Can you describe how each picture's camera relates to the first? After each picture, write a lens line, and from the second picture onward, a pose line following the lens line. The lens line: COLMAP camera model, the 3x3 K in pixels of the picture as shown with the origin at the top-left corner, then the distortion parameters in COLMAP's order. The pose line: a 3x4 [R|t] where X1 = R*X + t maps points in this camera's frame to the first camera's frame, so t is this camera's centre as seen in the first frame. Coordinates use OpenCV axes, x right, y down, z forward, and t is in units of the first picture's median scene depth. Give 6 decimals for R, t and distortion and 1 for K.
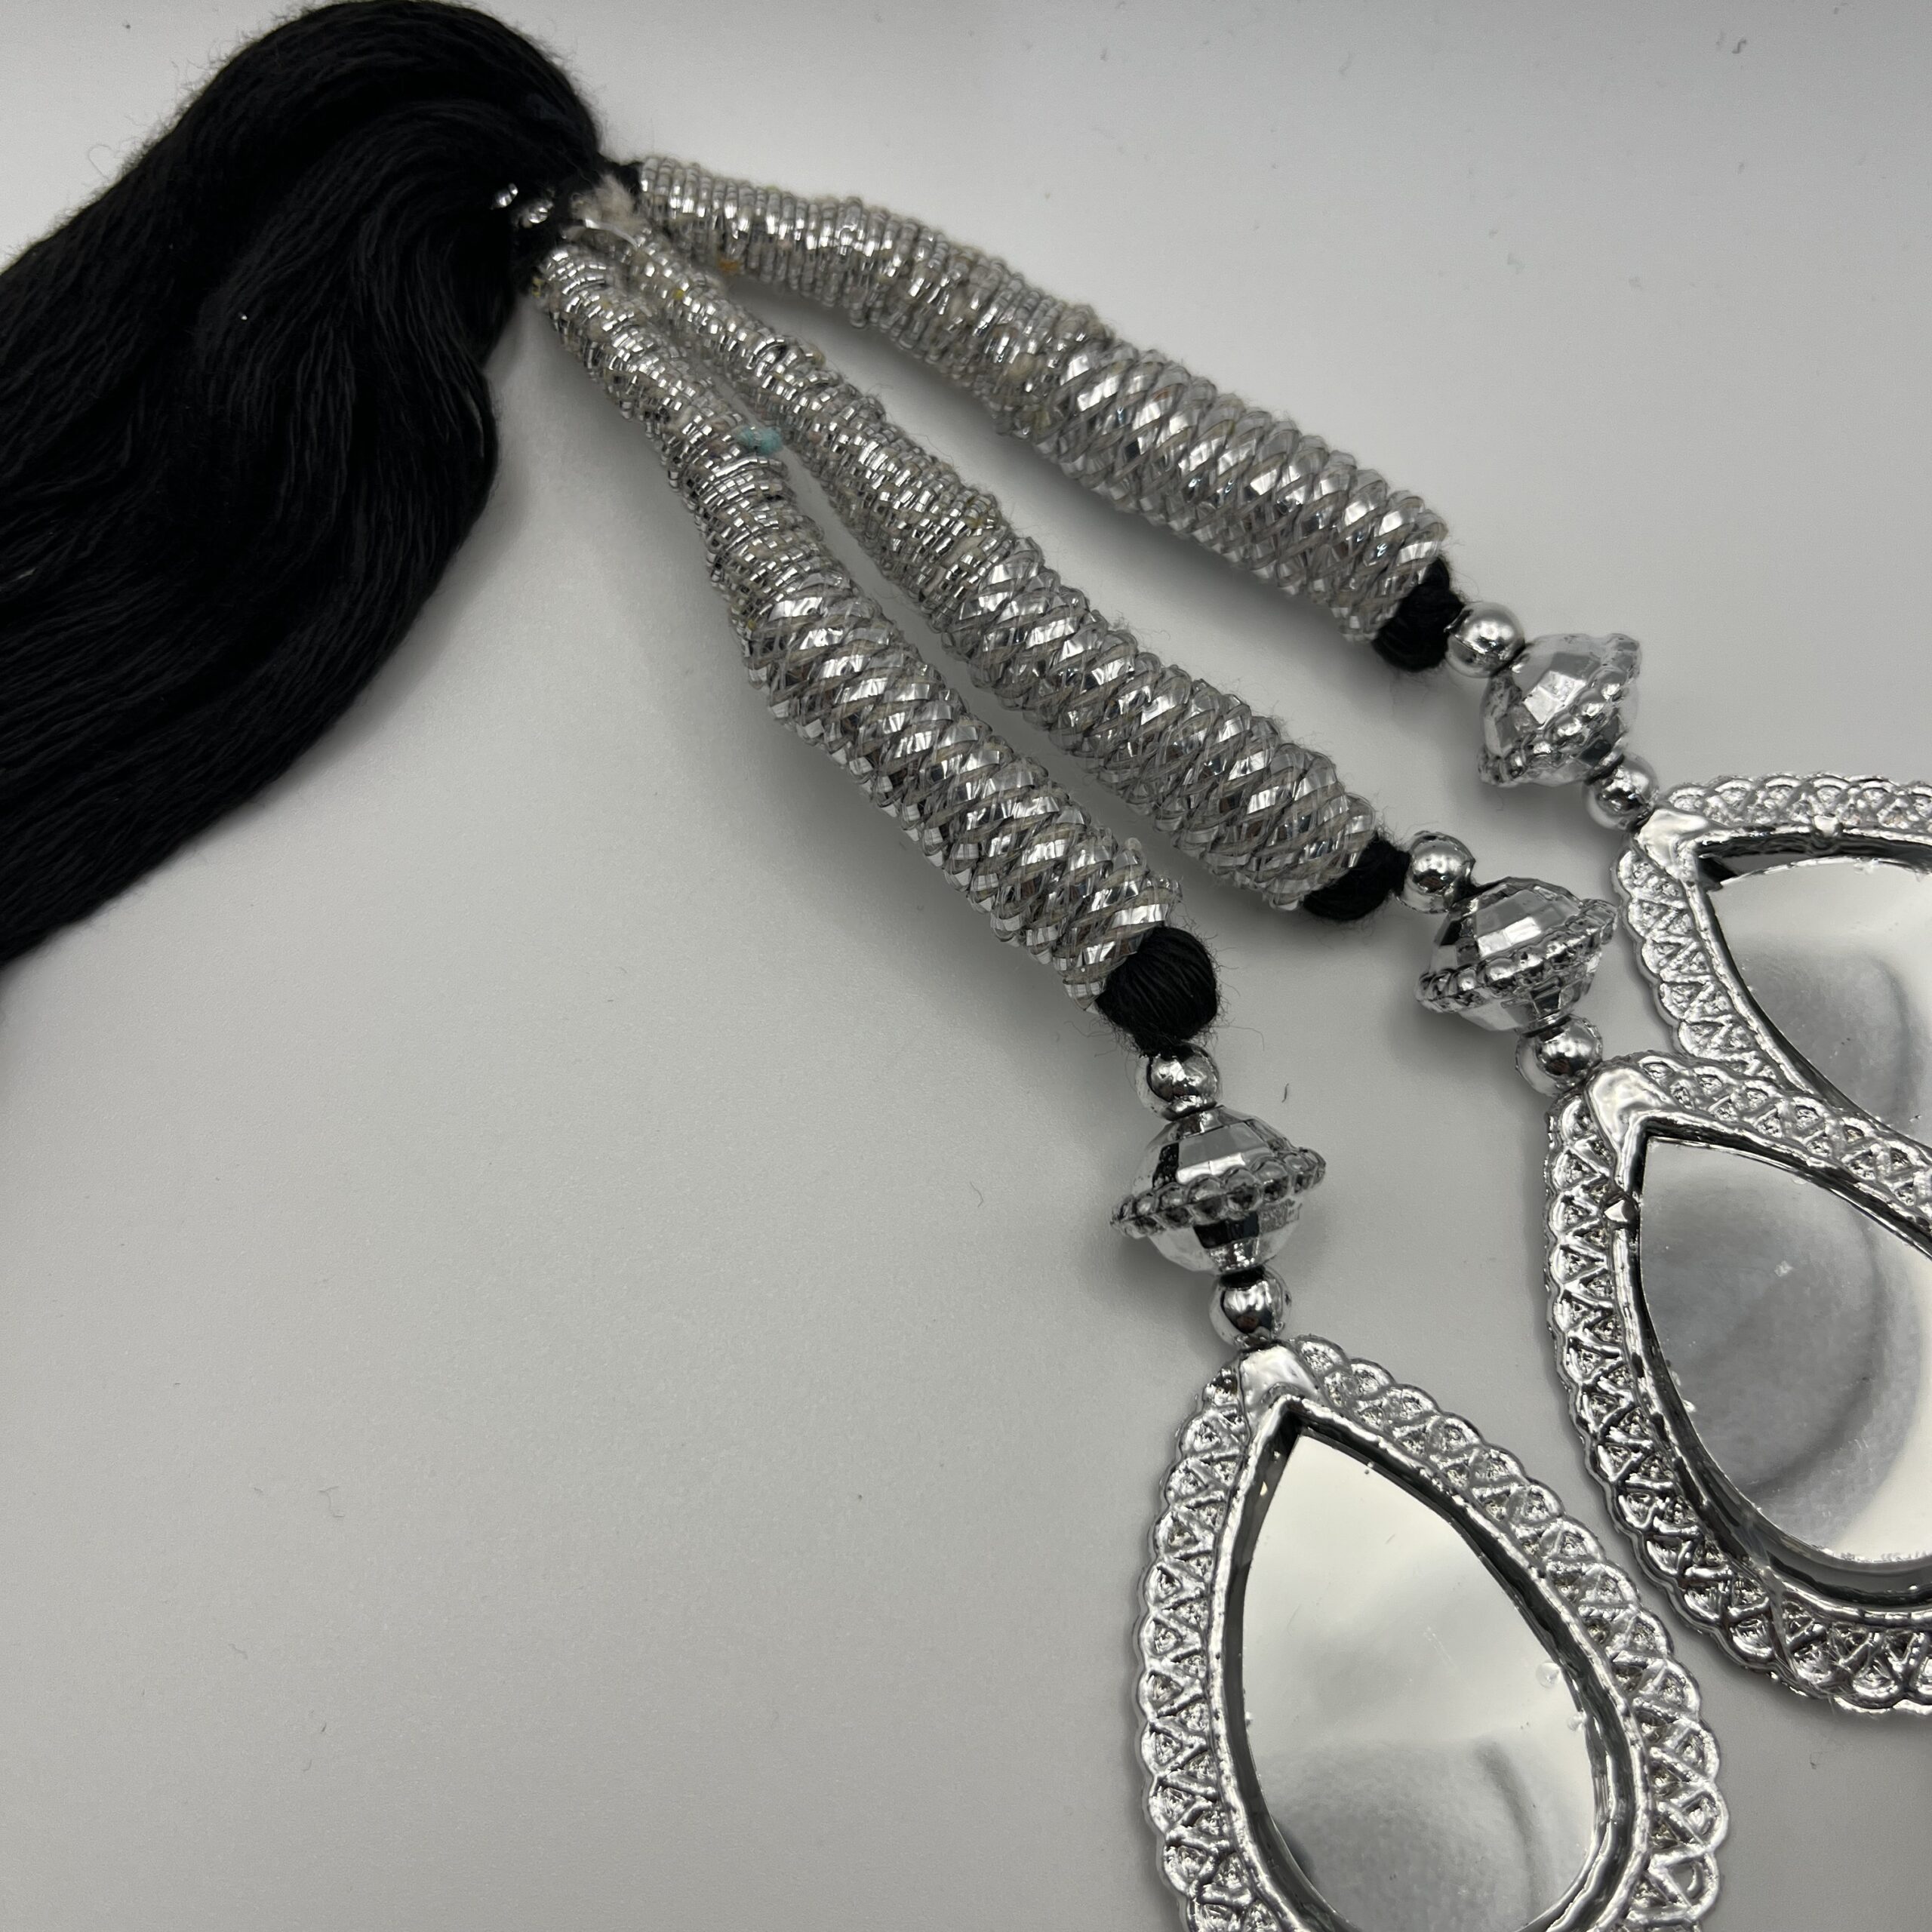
lens RADIAL K [[2030.0, 0, 925.2], [0, 2030.0, 937.7], [0, 0, 1]] dist [-0.011389, 0.000000]
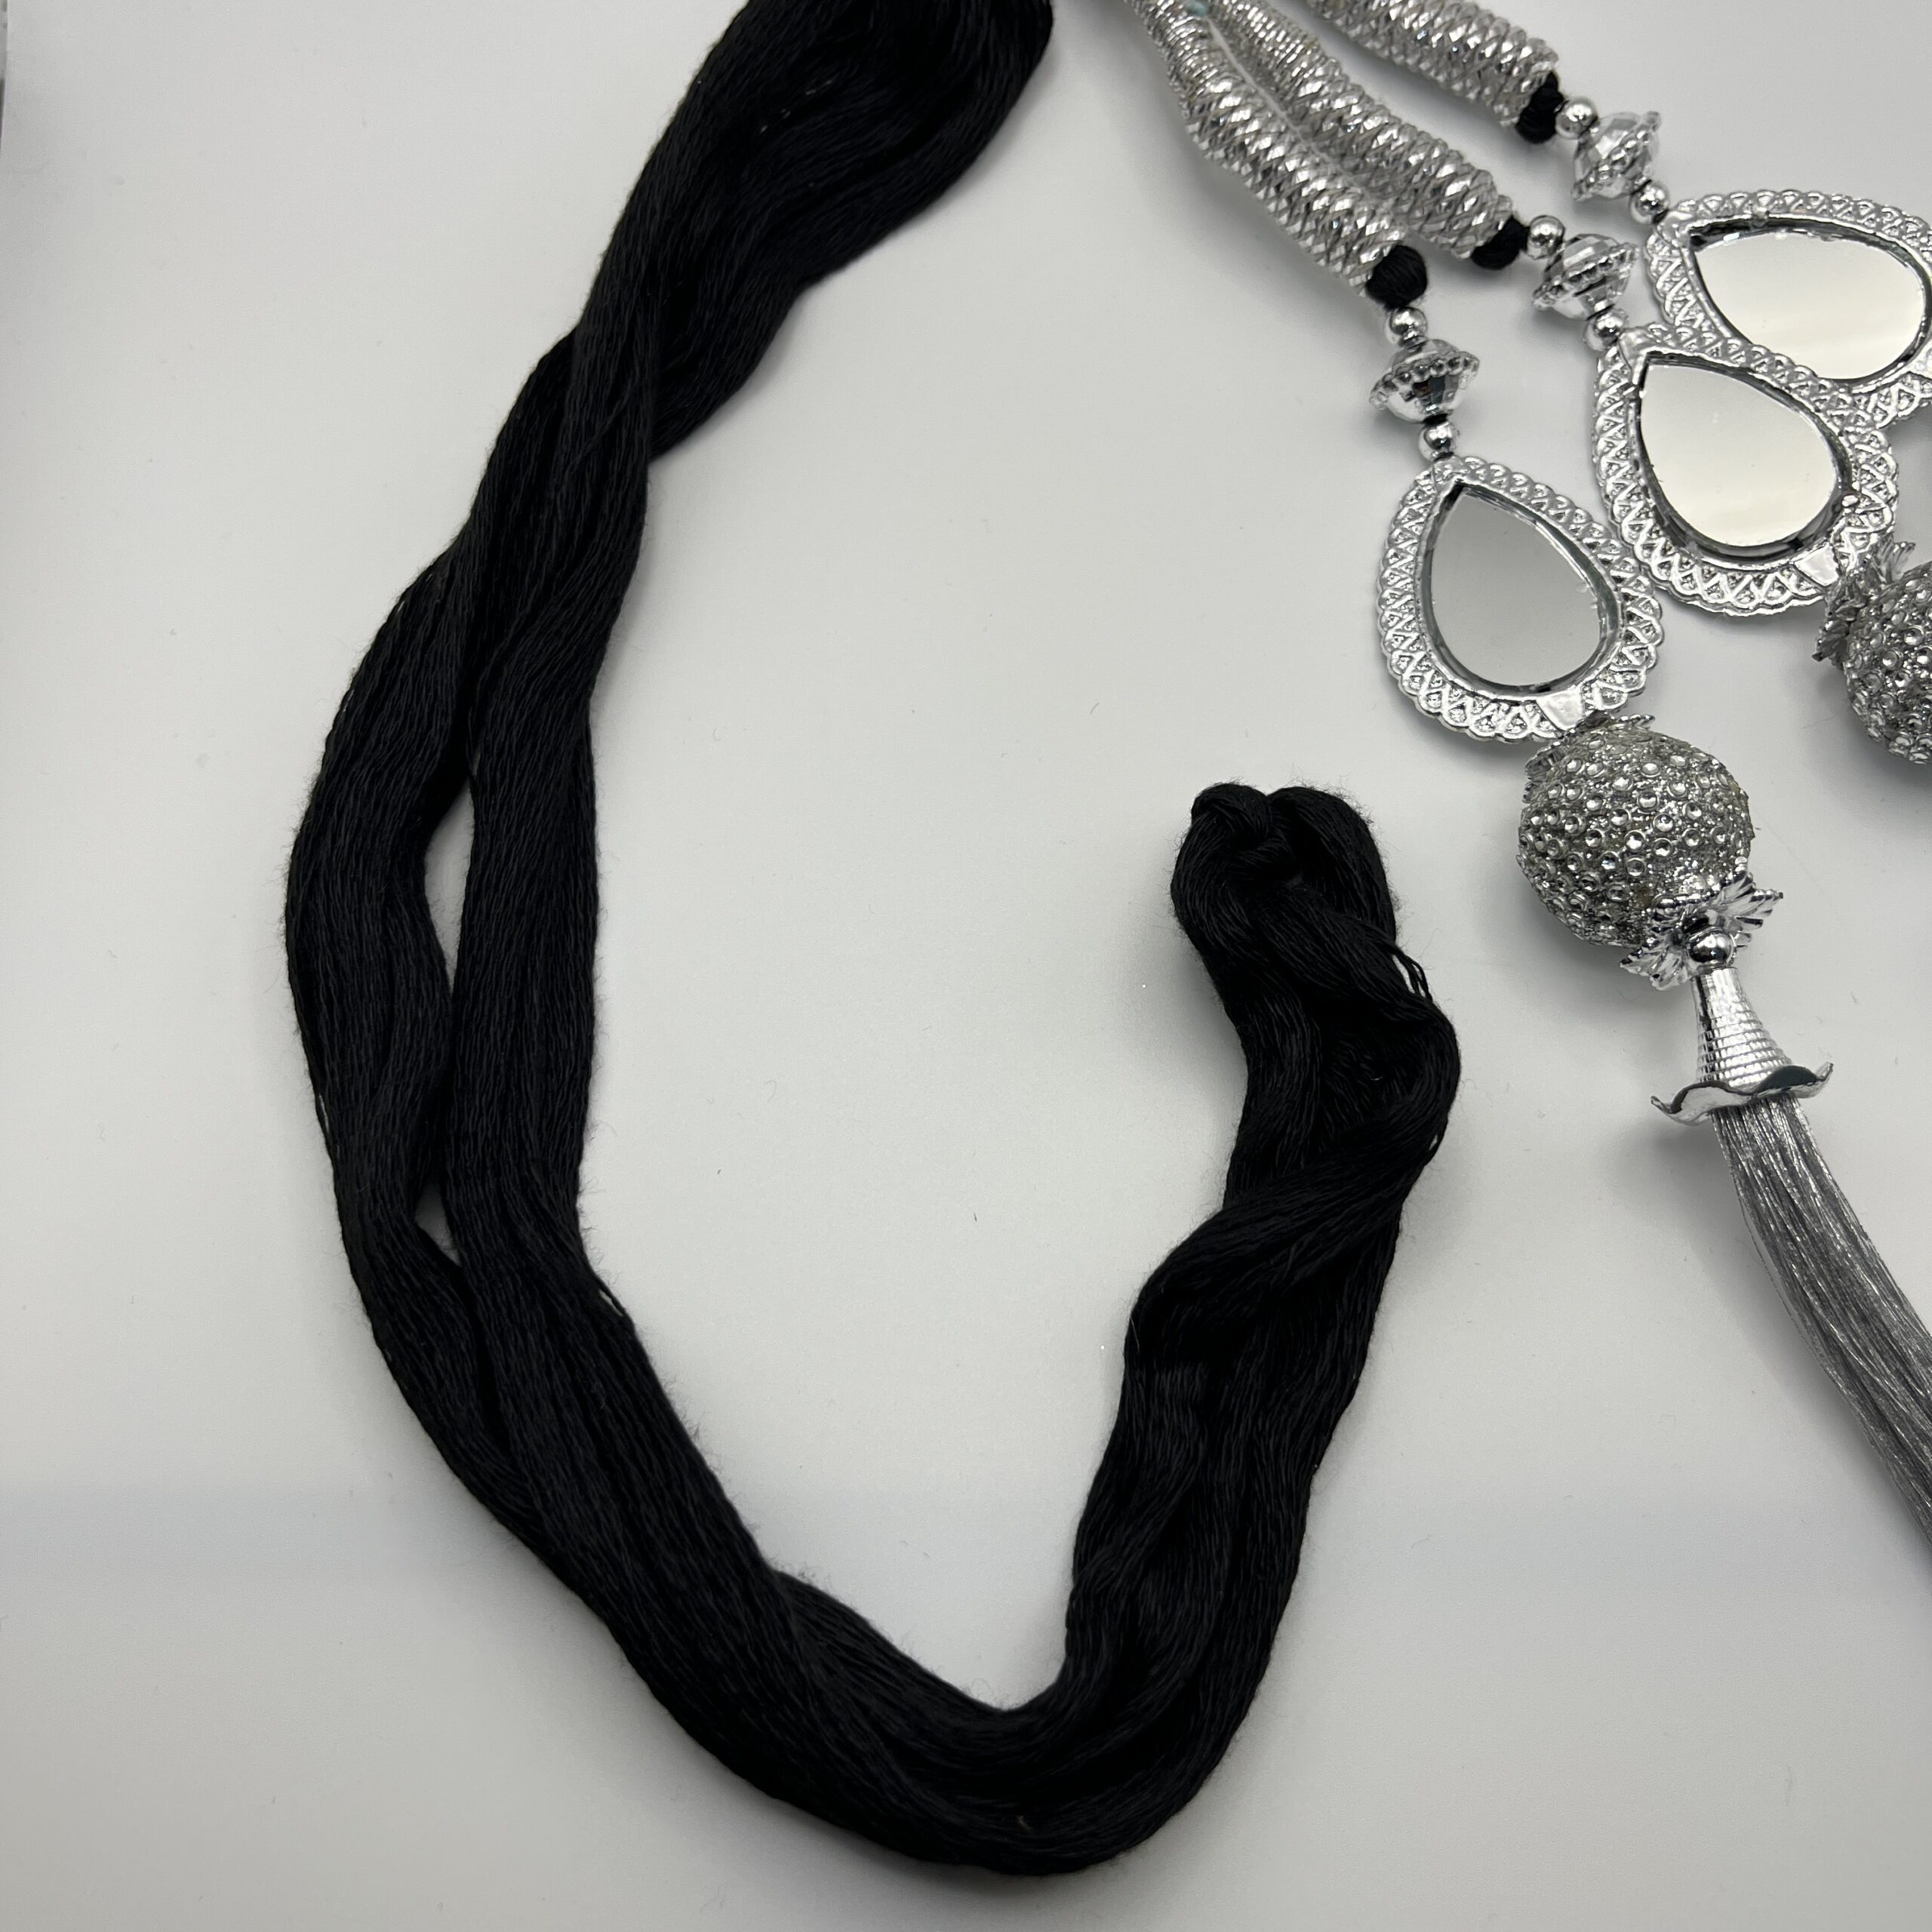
lens RADIAL K [[2030.0, 0, 876.5], [0, 2030.0, 998.6], [0, 0, 1]] dist [-0.011389, 0.000000]
pose [[0.994490, 0.022218, -0.102451, -0.166407], [-0.015745, 0.997854, 0.063558, 0.587010], [0.103644, -0.061595, 0.992705, -1.025954]]
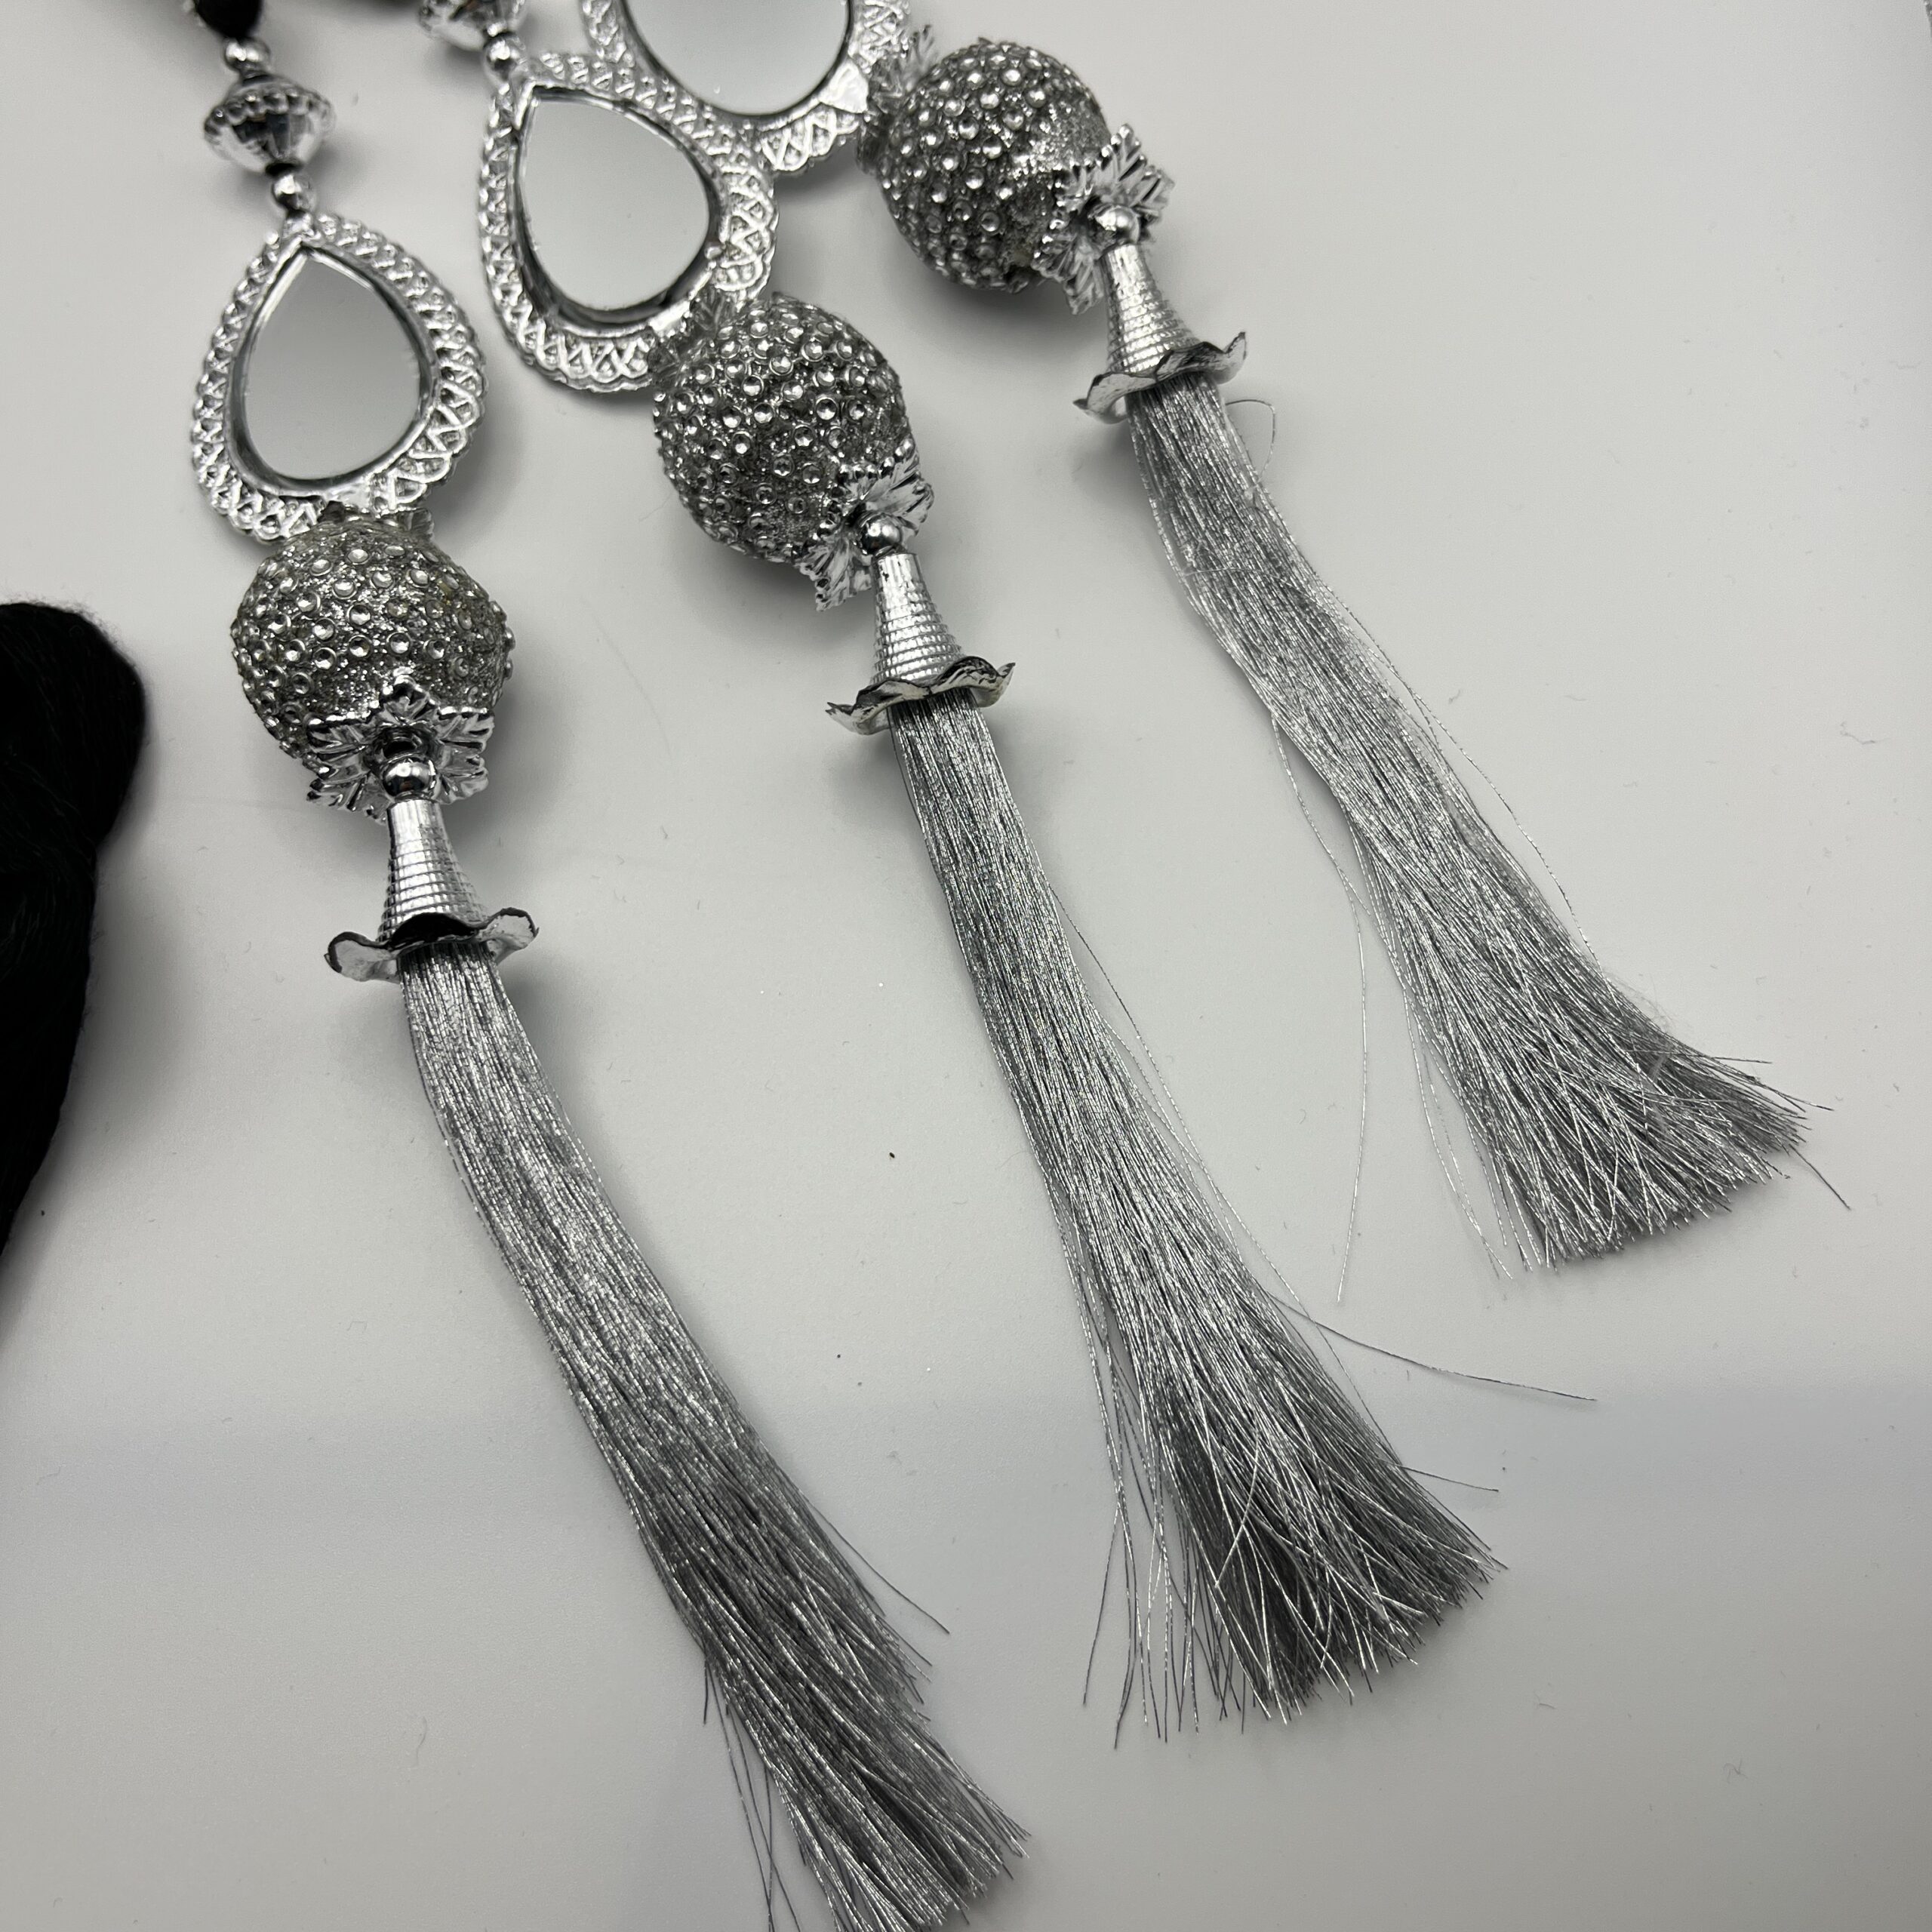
lens RADIAL K [[2030.0, 0, 1011.3], [0, 2030.0, 1020.3], [0, 0, 1]] dist [-0.011389, 0.000000]
pose [[0.998646, -0.003086, -0.051926, 0.815295], [0.009794, 0.991539, 0.129437, 0.628743], [0.051087, -0.129770, 0.990227, -0.712639]]
